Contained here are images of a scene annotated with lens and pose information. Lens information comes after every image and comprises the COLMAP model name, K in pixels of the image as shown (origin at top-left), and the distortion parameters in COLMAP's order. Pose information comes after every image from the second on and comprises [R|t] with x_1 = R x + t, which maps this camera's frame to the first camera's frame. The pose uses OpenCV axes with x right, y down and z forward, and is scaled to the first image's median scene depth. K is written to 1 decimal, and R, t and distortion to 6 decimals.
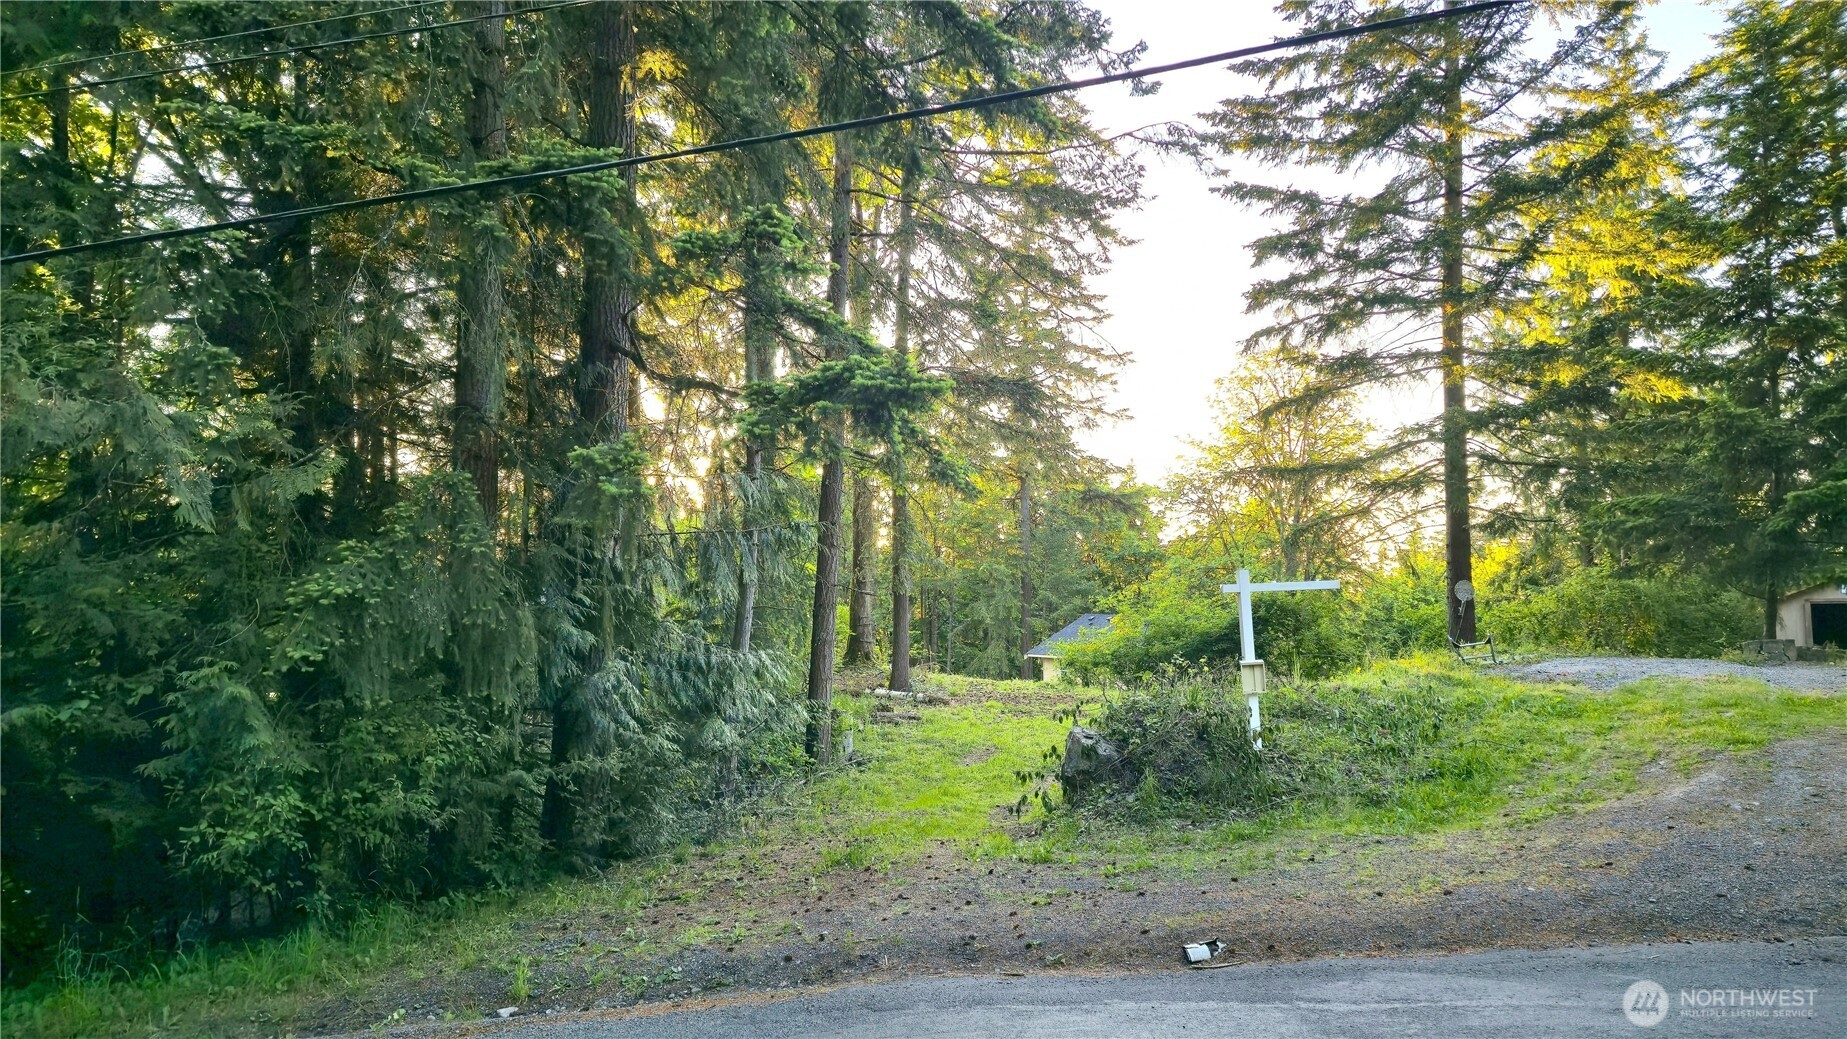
lens RADIAL K [[1209.9, 0, 928.7], [0, 1209.9, 519.1], [0, 0, 1]] dist [0.086773, -0.085351]
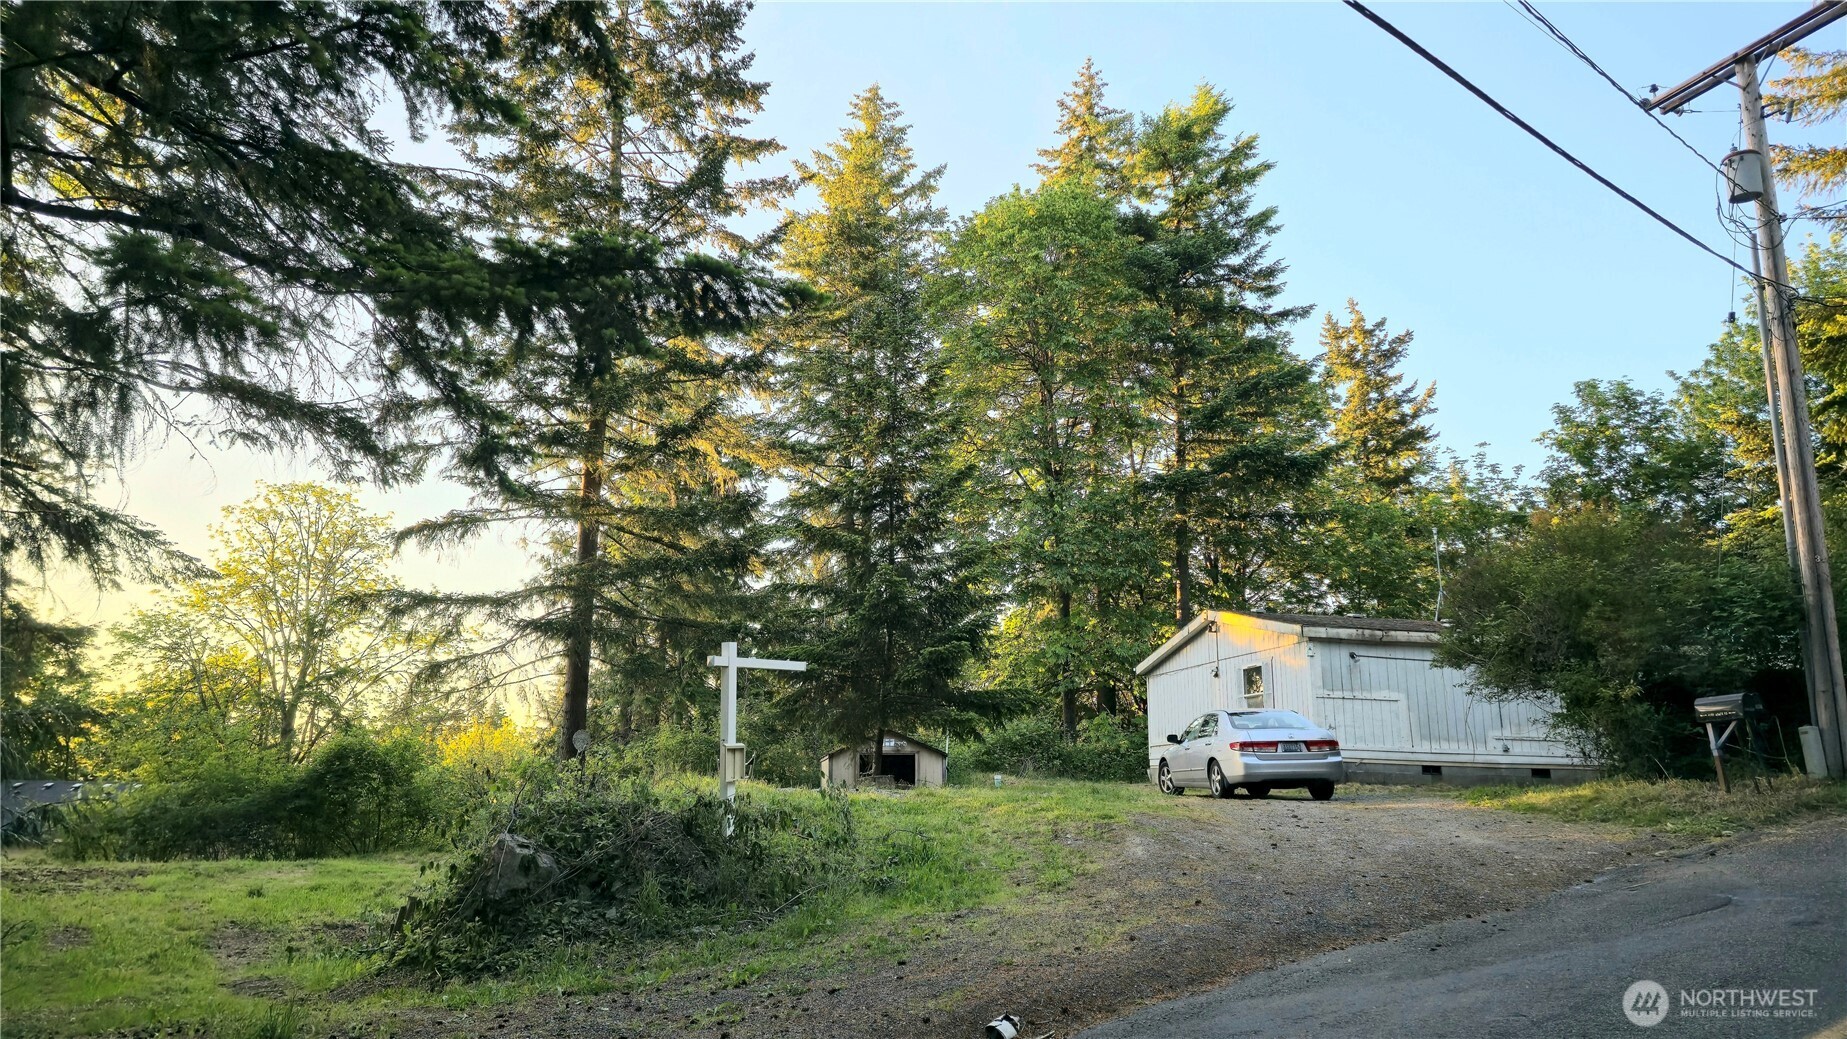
lens RADIAL K [[1209.9, 0, 916.1], [0, 1209.9, 524.7], [0, 0, 1]] dist [0.086773, -0.085351]
pose [[0.673859, 0.167898, 0.719531, -0.137051], [-0.059774, 0.983035, -0.173406, 0.045937], [-0.736438, 0.073842, 0.672463, 0.128942]]
